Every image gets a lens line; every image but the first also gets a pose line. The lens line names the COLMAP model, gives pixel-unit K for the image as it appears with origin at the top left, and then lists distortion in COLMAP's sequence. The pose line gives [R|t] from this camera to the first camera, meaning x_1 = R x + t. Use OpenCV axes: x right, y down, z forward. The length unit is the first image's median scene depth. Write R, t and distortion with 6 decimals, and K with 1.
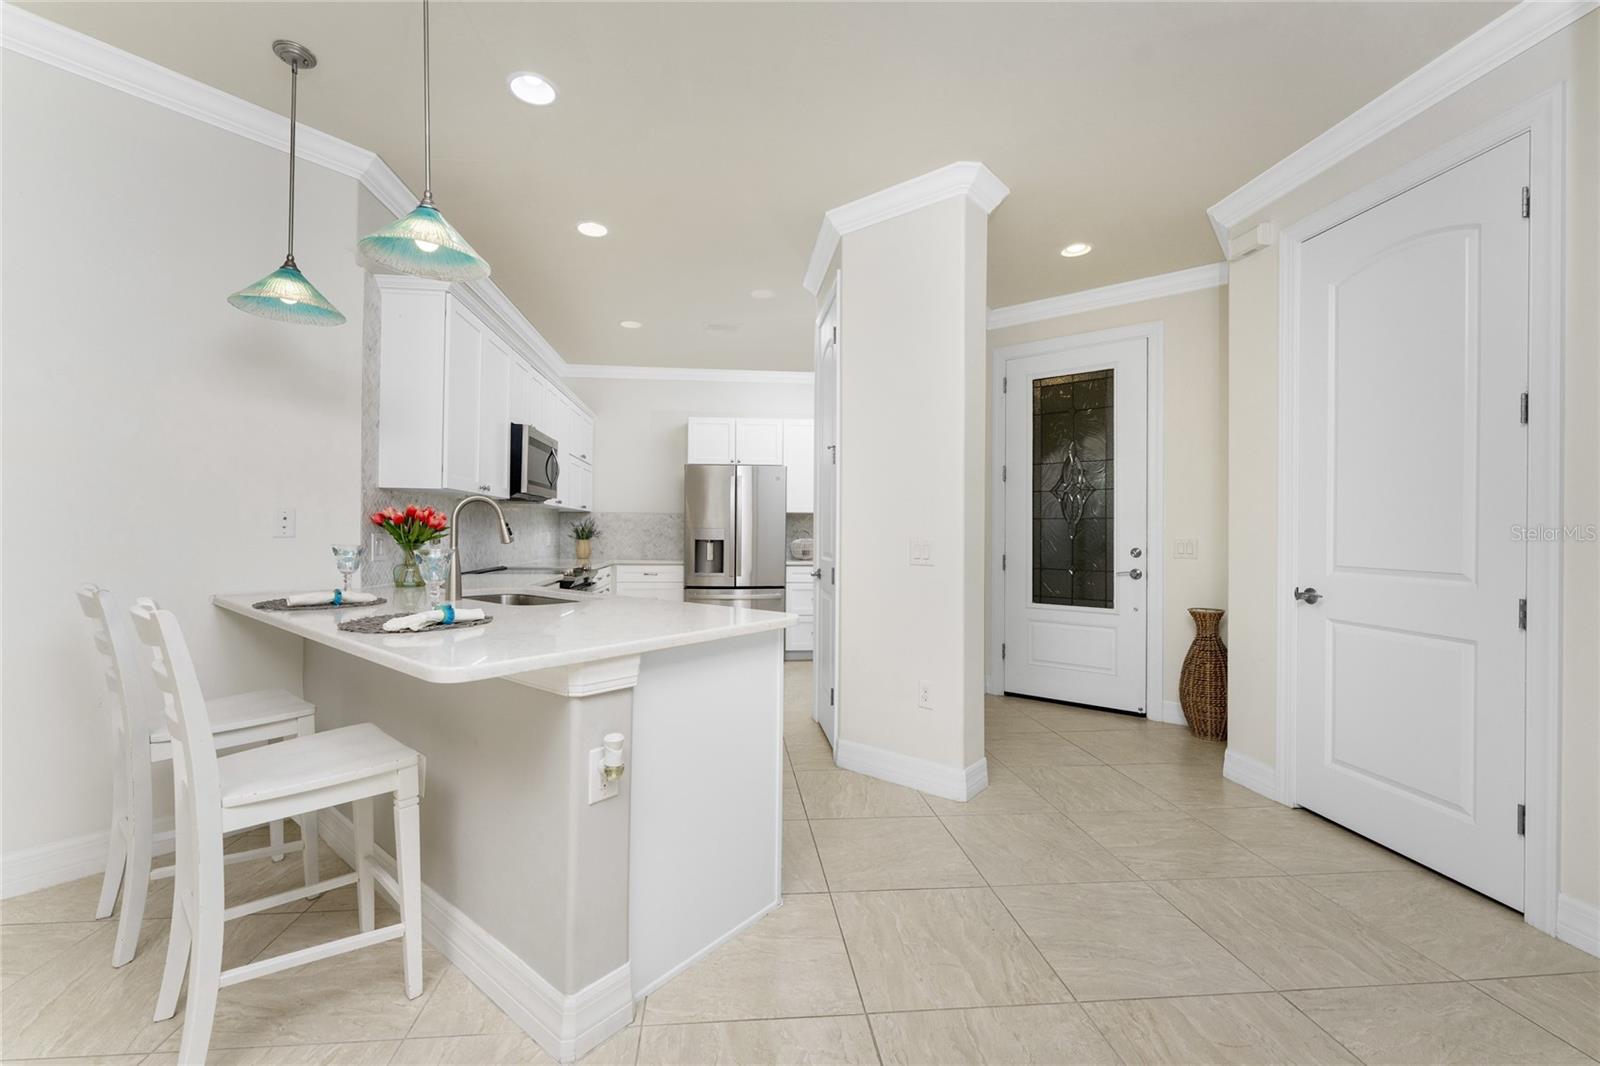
lens RADIAL K [[649.8, 0, 758.9], [0, 649.8, 528.6], [0, 0, 1]] dist [-0.002874, -0.000610]
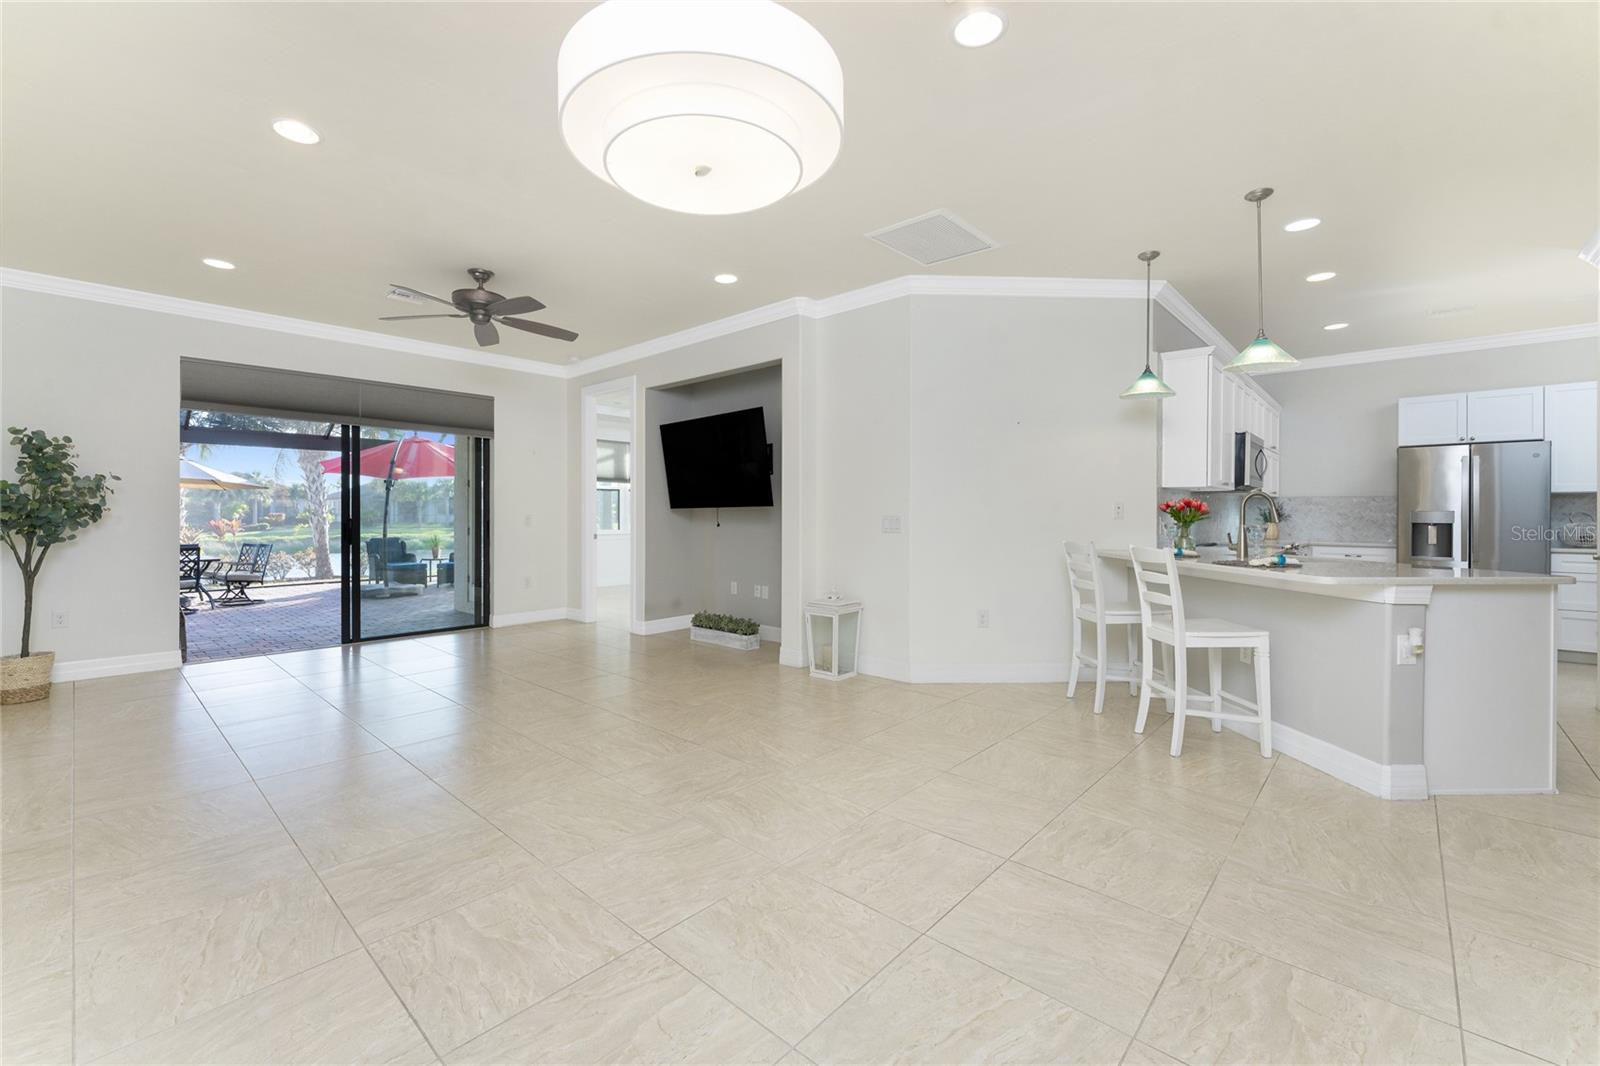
lens RADIAL K [[649.8, 0, 793.8], [0, 649.8, 520.2], [0, 0, 1]] dist [-0.002874, -0.000610]
pose [[0.686499, 0.001093, -0.727130, -0.036144], [0.006444, 0.999950, 0.007588, -0.001062], [0.727102, -0.009895, 0.686458, -0.491396]]
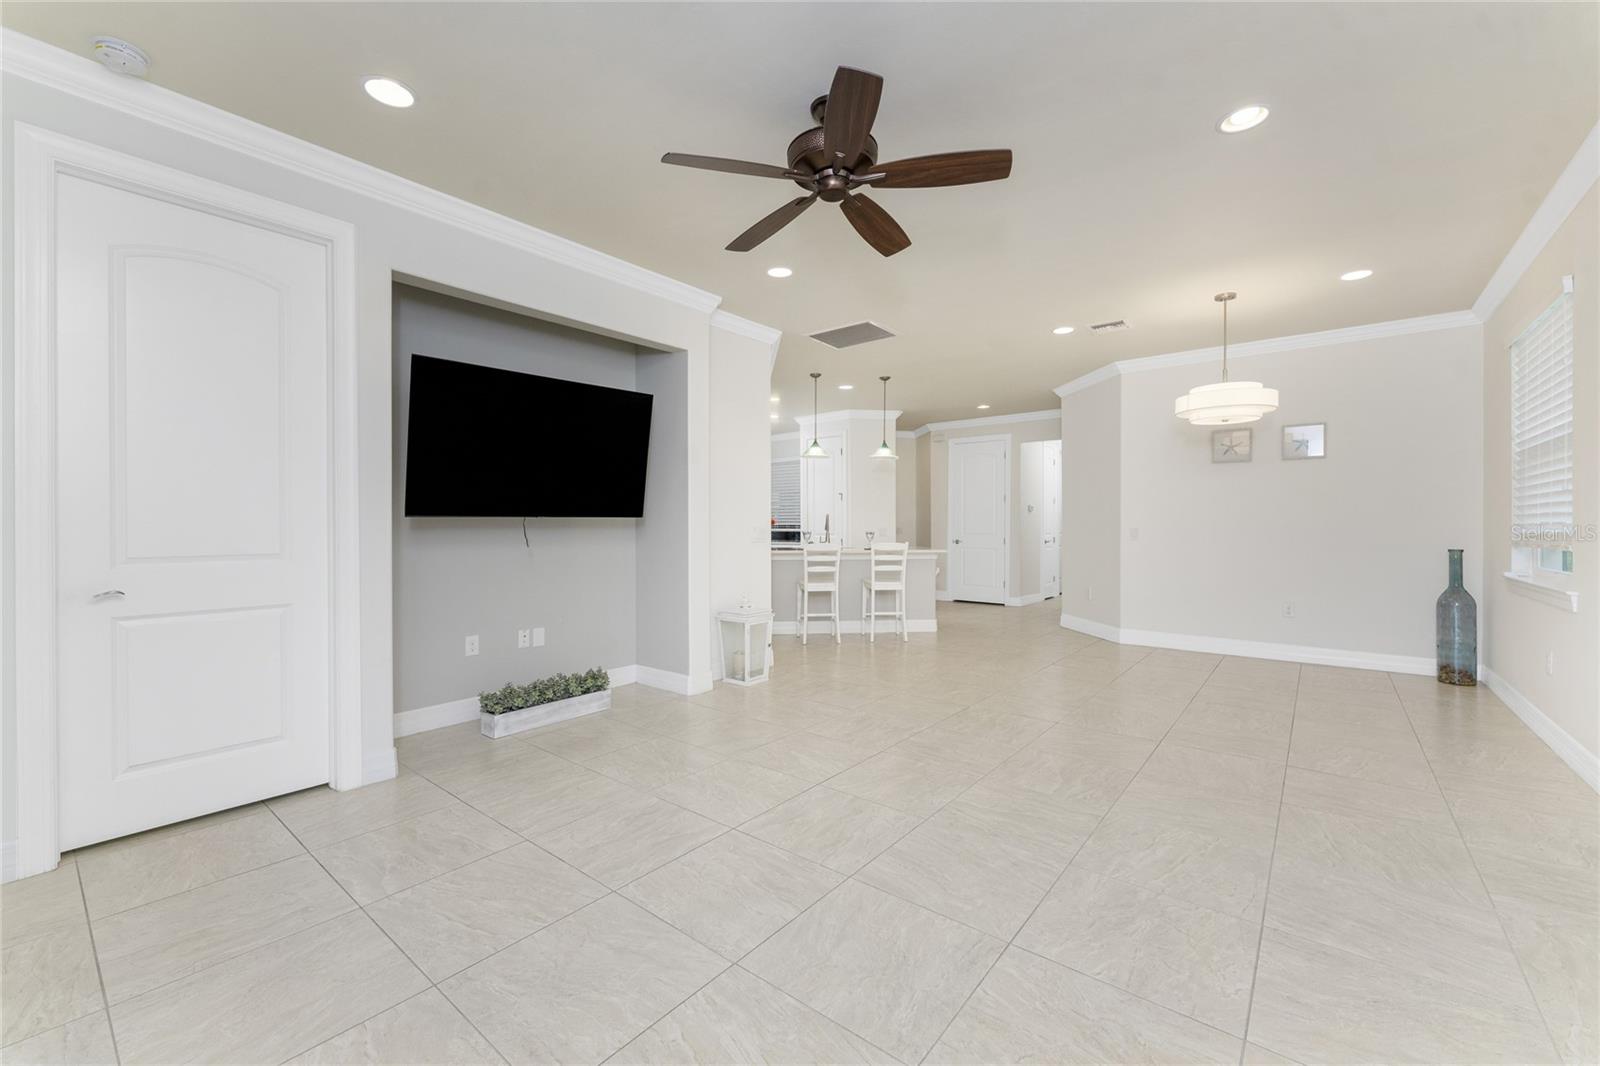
lens RADIAL K [[649.8, 0, 791.7], [0, 649.8, 531.5], [0, 0, 1]] dist [-0.002874, -0.000610]
pose [[0.688933, -0.013394, 0.724701, -1.536775], [0.001923, 0.999860, 0.016650, -0.009167], [-0.724822, -0.010077, 0.688862, -0.521150]]
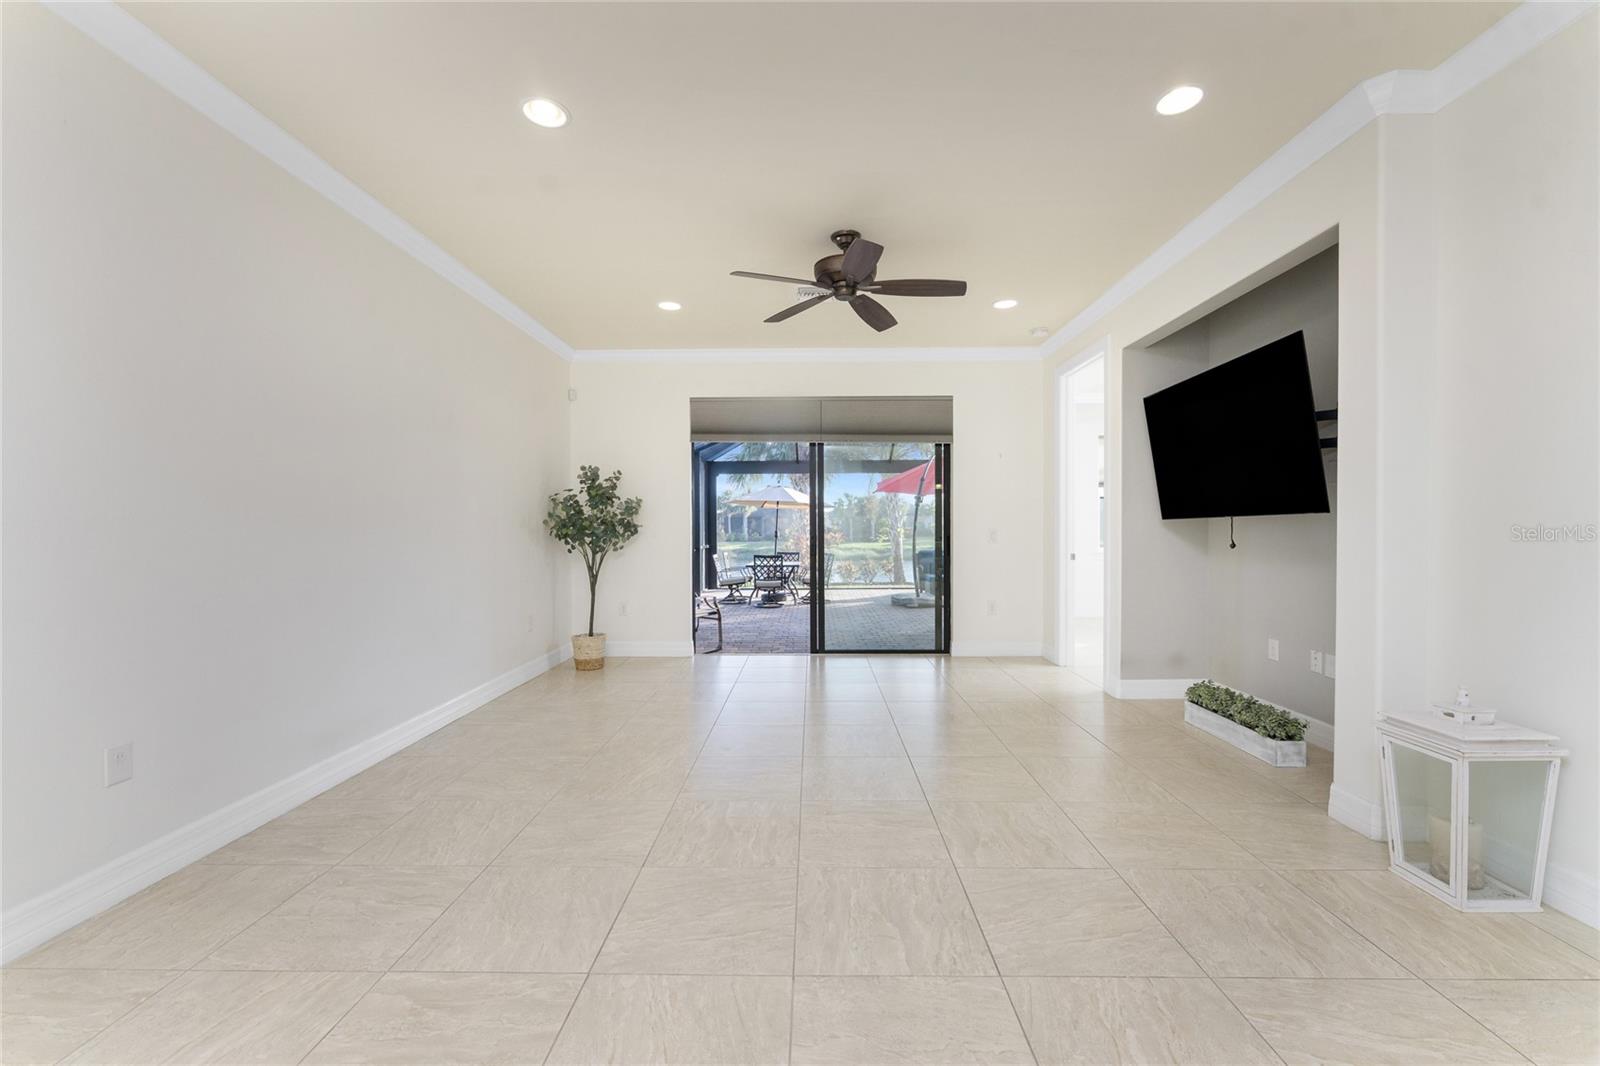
lens RADIAL K [[649.8, 0, 803.0], [0, 649.8, 536.9], [0, 0, 1]] dist [-0.002874, -0.000610]
pose [[-0.088289, 0.006798, -0.996072, -0.266676], [0.006065, 0.999962, 0.006287, -0.000086], [0.996076, -0.005486, -0.088327, -0.135934]]
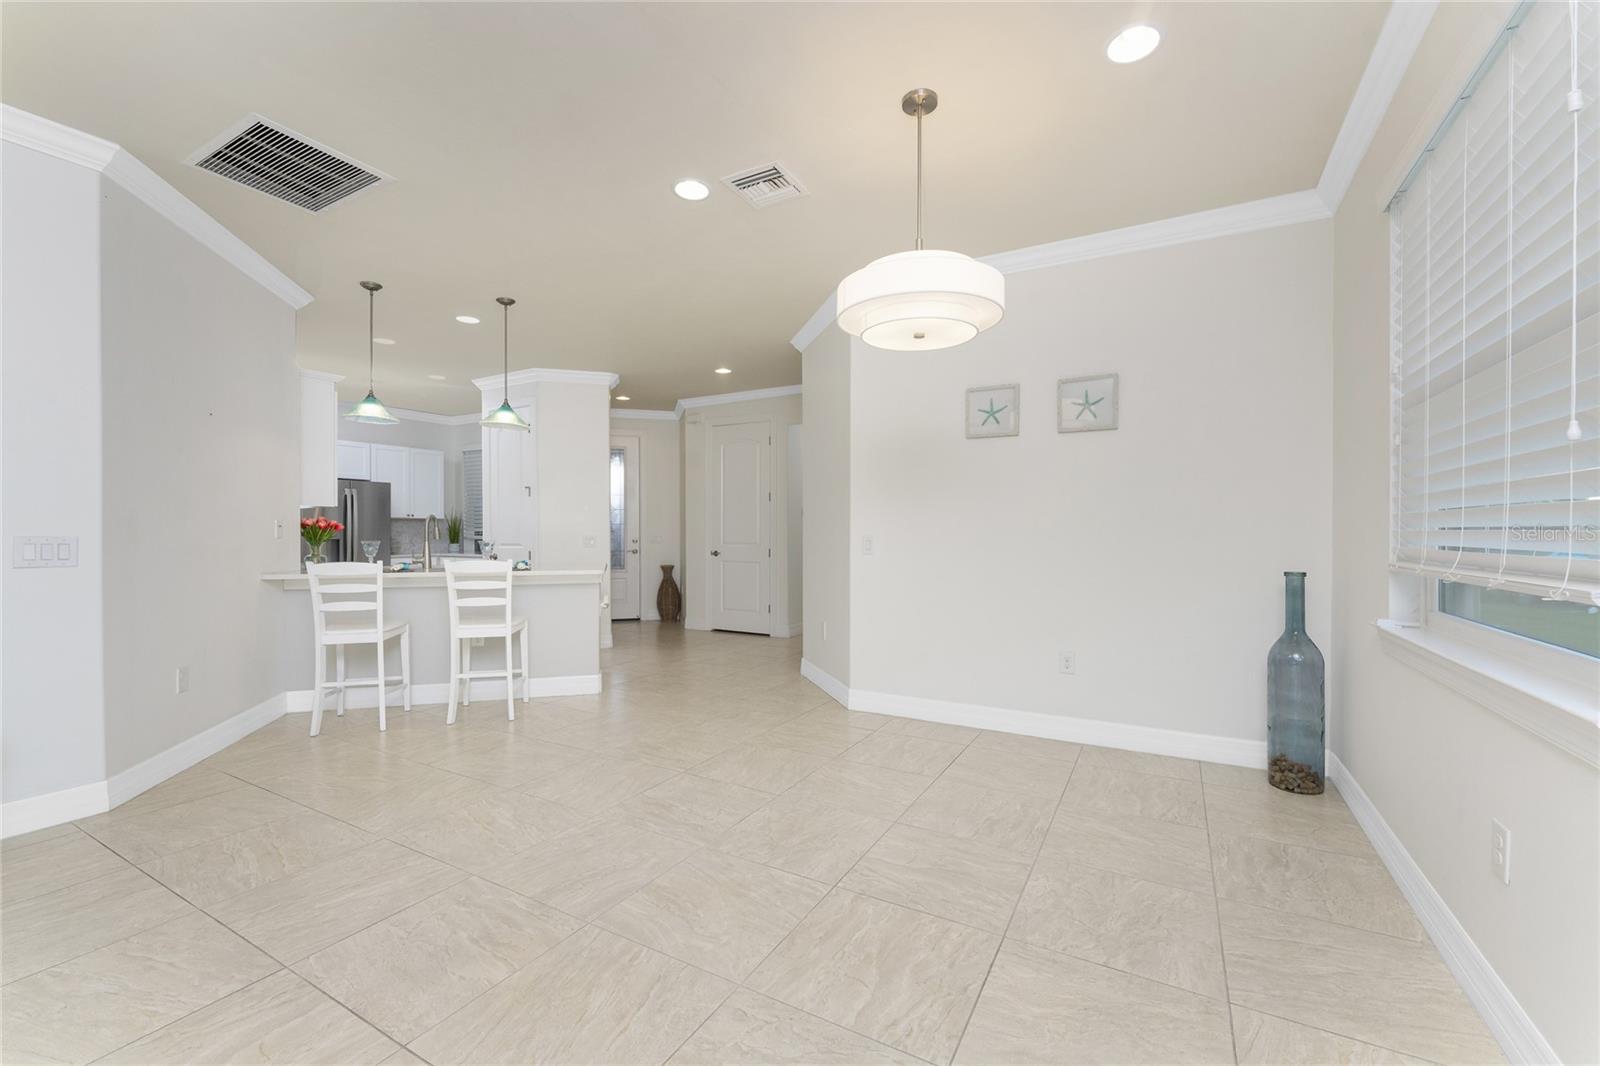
lens RADIAL K [[649.8, 0, 784.1], [0, 649.8, 538.7], [0, 0, 1]] dist [-0.002874, -0.000610]
pose [[0.566634, -0.014141, 0.823848, -0.816018], [-0.001192, 0.999838, 0.017982, -0.005362], [-0.823969, -0.011171, 0.566525, -0.524562]]
